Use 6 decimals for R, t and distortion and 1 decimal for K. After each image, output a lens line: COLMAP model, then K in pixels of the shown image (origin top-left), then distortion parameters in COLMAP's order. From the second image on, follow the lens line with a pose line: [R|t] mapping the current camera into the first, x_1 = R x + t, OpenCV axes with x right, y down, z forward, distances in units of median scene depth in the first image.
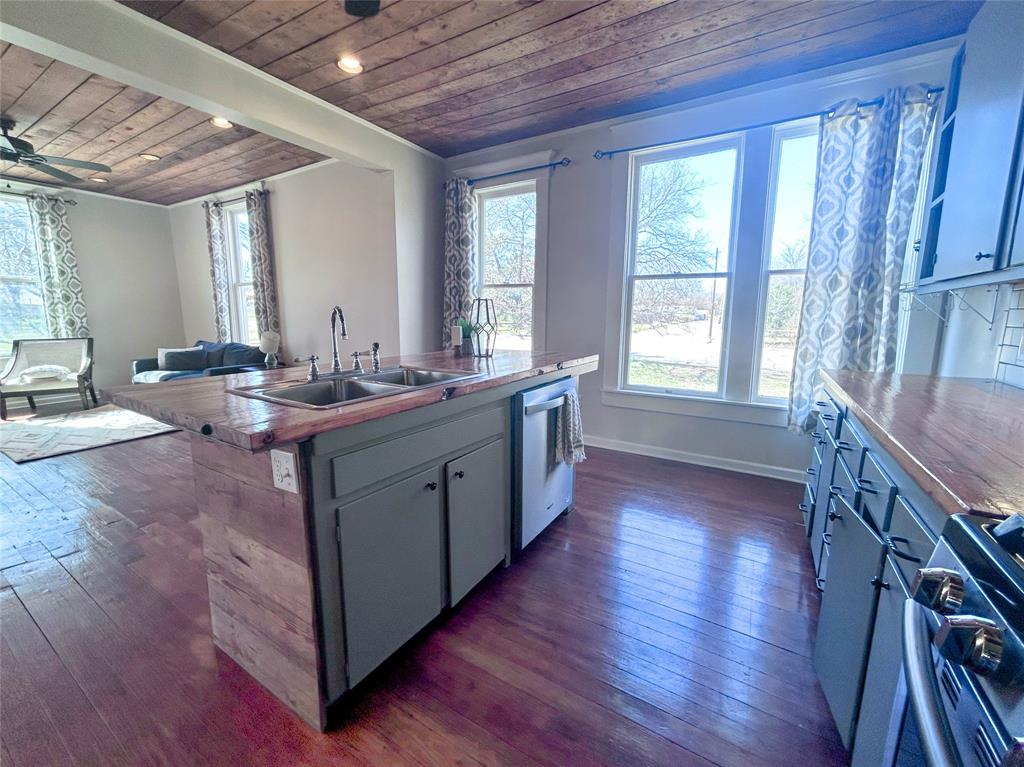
lens RADIAL K [[416.8, 0, 512.5], [0, 416.8, 381.3], [0, 0, 1]] dist [-0.001009, -0.000147]
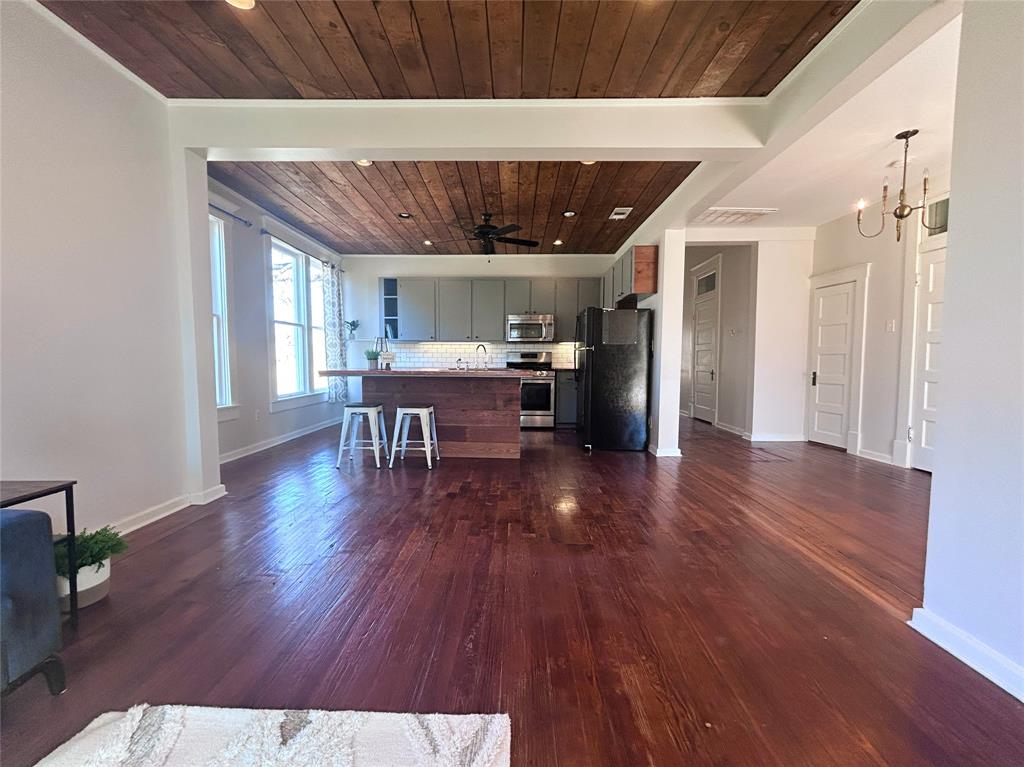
lens RADIAL K [[428.9, 0, 506.9], [0, 428.9, 383.9], [0, 0, 1]] dist [0.000772, 0.000034]
pose [[-0.502222, -0.060547, 0.862617, -0.982752], [0.128754, 0.981191, 0.143831, -0.099573], [-0.855100, 0.183301, -0.484980, 0.739632]]
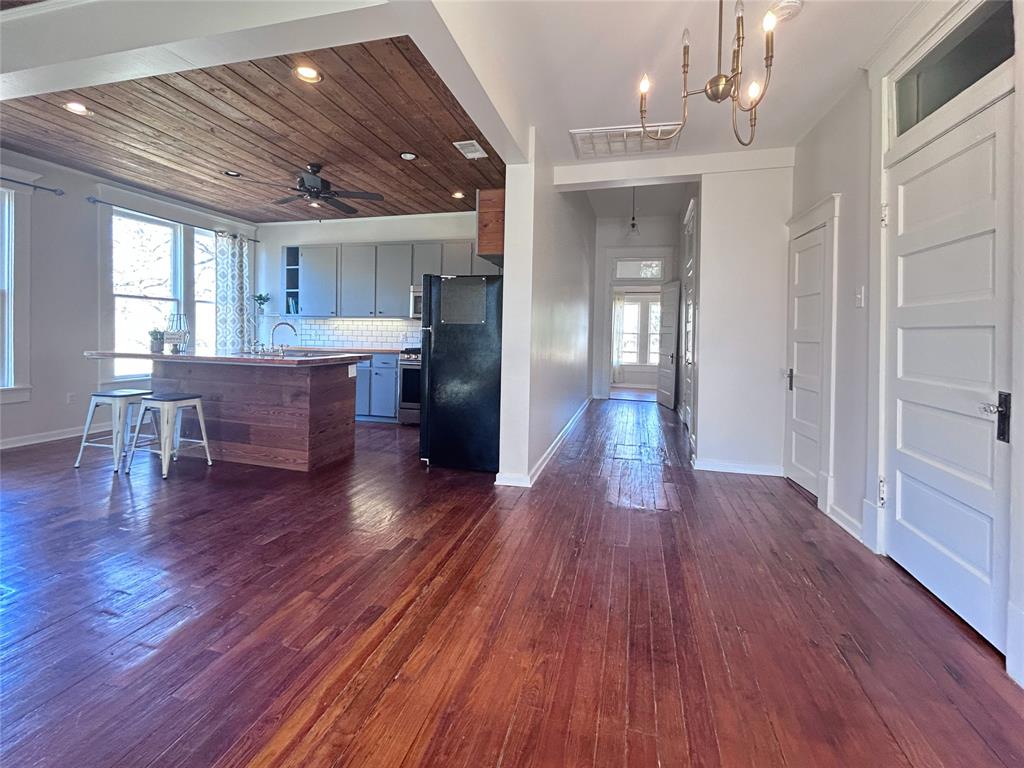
lens RADIAL K [[464.2, 0, 495.6], [0, 464.2, 335.2], [0, 0, 1]] dist [-0.001700, -0.000072]
pose [[-0.268304, -0.019998, 0.963127, -1.027047], [0.133167, 0.989416, 0.057641, -0.032083], [-0.954086, 0.143722, -0.262802, 0.174841]]
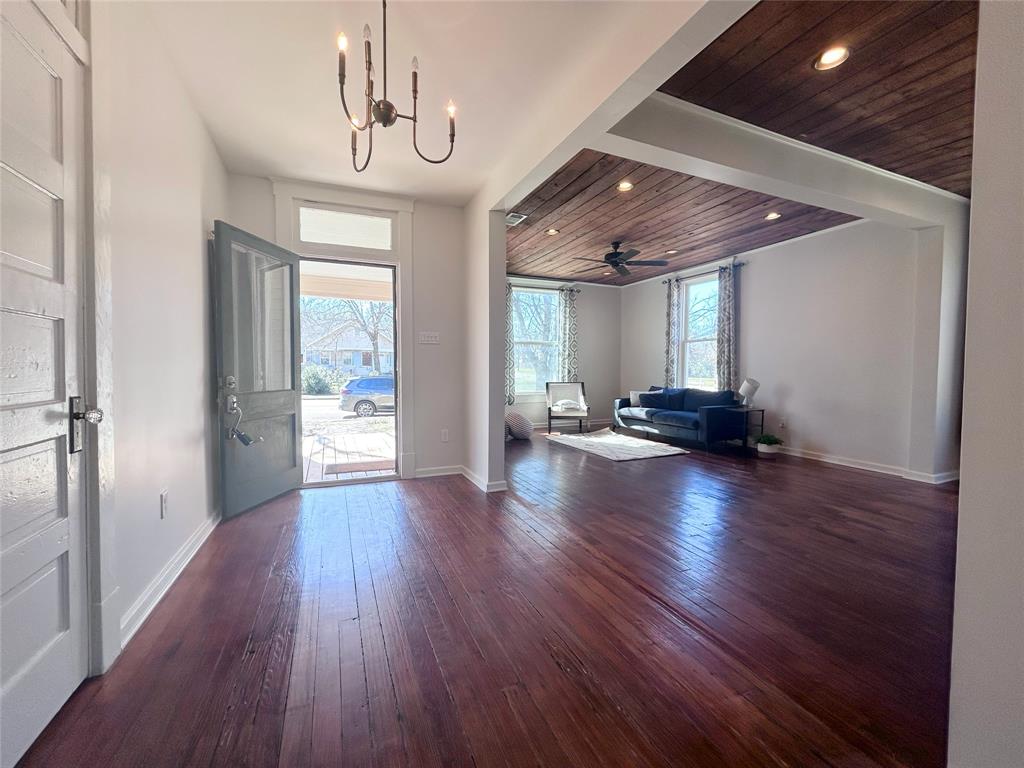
lens RADIAL K [[416.0, 0, 505.3], [0, 416.0, 386.7], [0, 0, 1]] dist [-0.011296, 0.000509]
pose [[0.811046, 0.023271, -0.584519, -0.423371], [-0.094506, 0.991295, -0.091665, 0.069151], [0.577297, 0.129585, 0.806186, -0.307191]]
